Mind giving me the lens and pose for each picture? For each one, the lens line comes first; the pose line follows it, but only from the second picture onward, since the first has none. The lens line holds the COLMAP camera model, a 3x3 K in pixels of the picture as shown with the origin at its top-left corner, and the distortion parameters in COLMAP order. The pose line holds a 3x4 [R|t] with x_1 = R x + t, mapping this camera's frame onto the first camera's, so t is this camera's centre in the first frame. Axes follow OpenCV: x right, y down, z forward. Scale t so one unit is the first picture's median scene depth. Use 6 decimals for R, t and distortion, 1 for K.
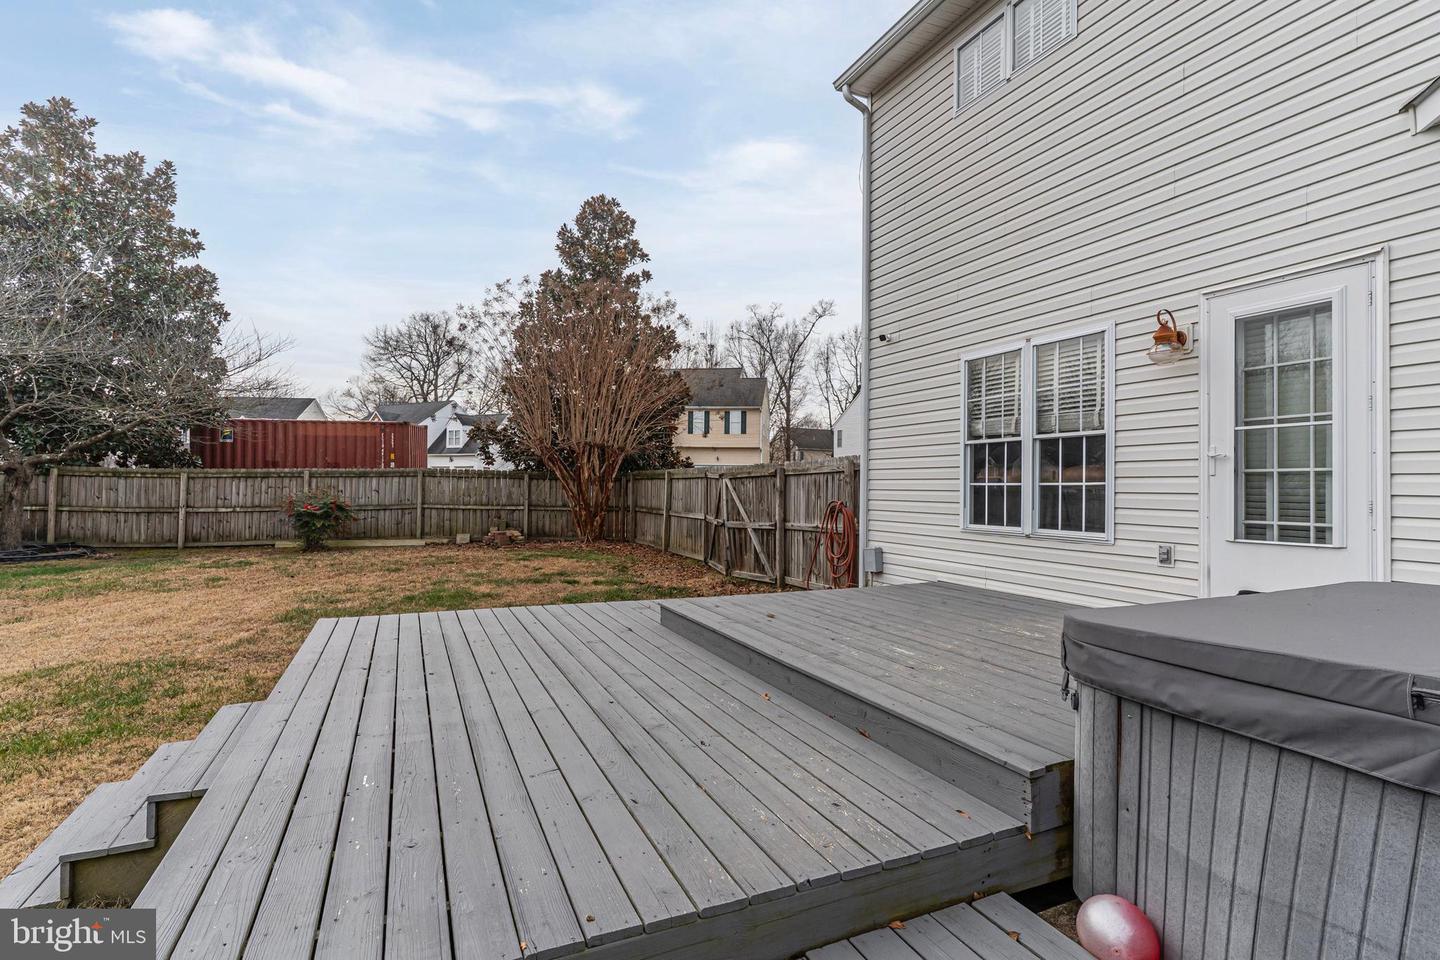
lens RADIAL K [[699.7, 0, 720.8], [0, 699.7, 482.9], [0, 0, 1]] dist [-0.004985, -0.000202]
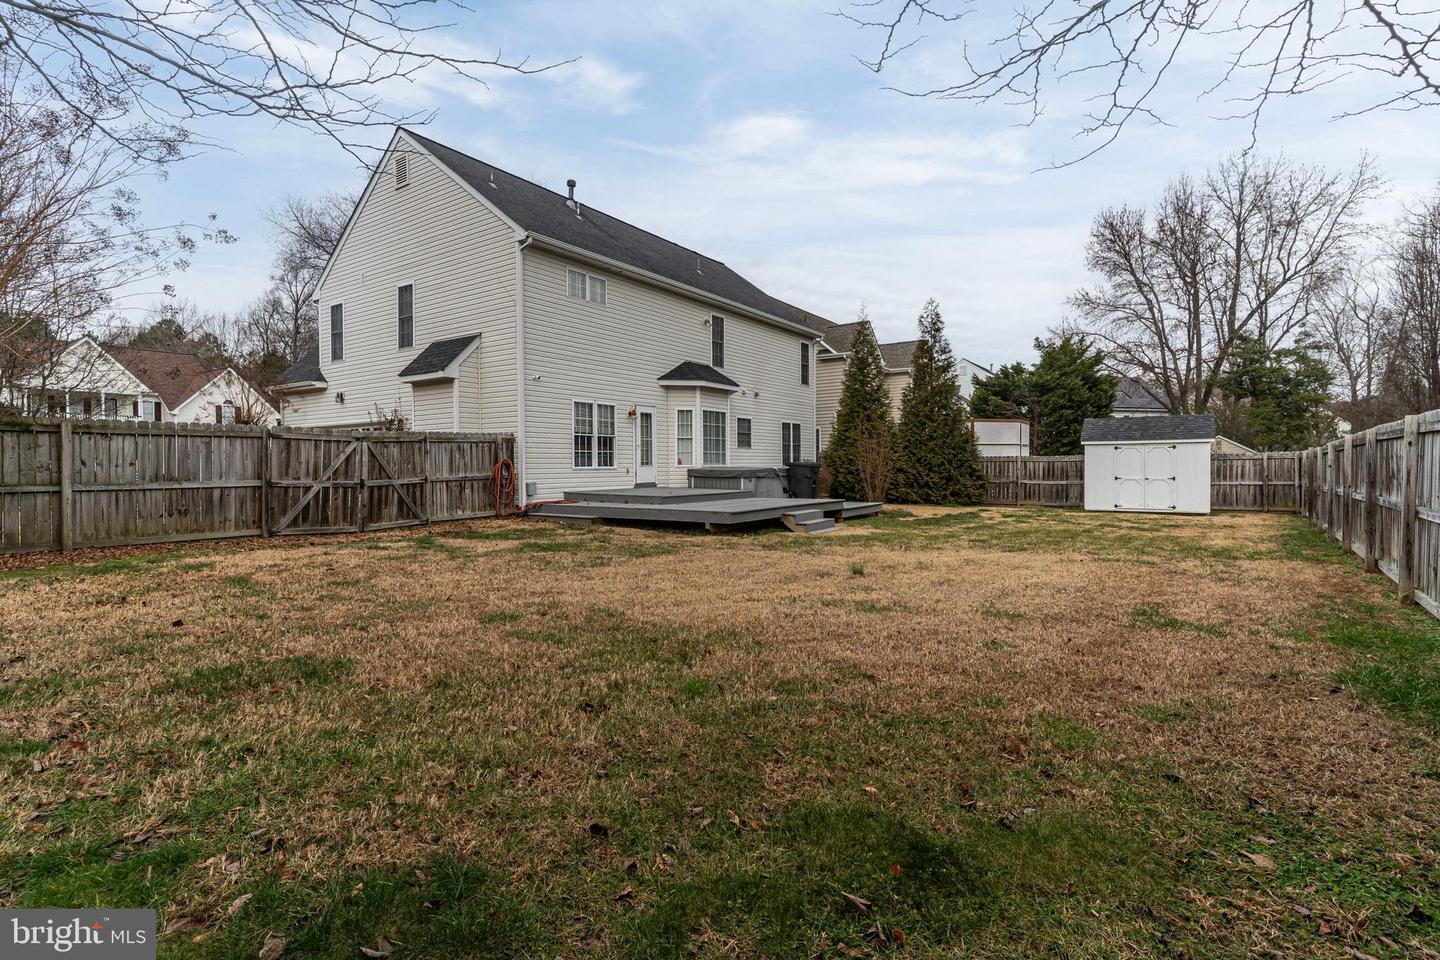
lens RADIAL K [[699.7, 0, 716.4], [0, 699.7, 481.2], [0, 0, 1]] dist [-0.004985, -0.000202]
pose [[-0.515281, -0.014284, 0.856902, -2.247995], [0.007462, 0.999748, 0.021153, 0.065785], [-0.856989, 0.017294, -0.515045, 2.011682]]
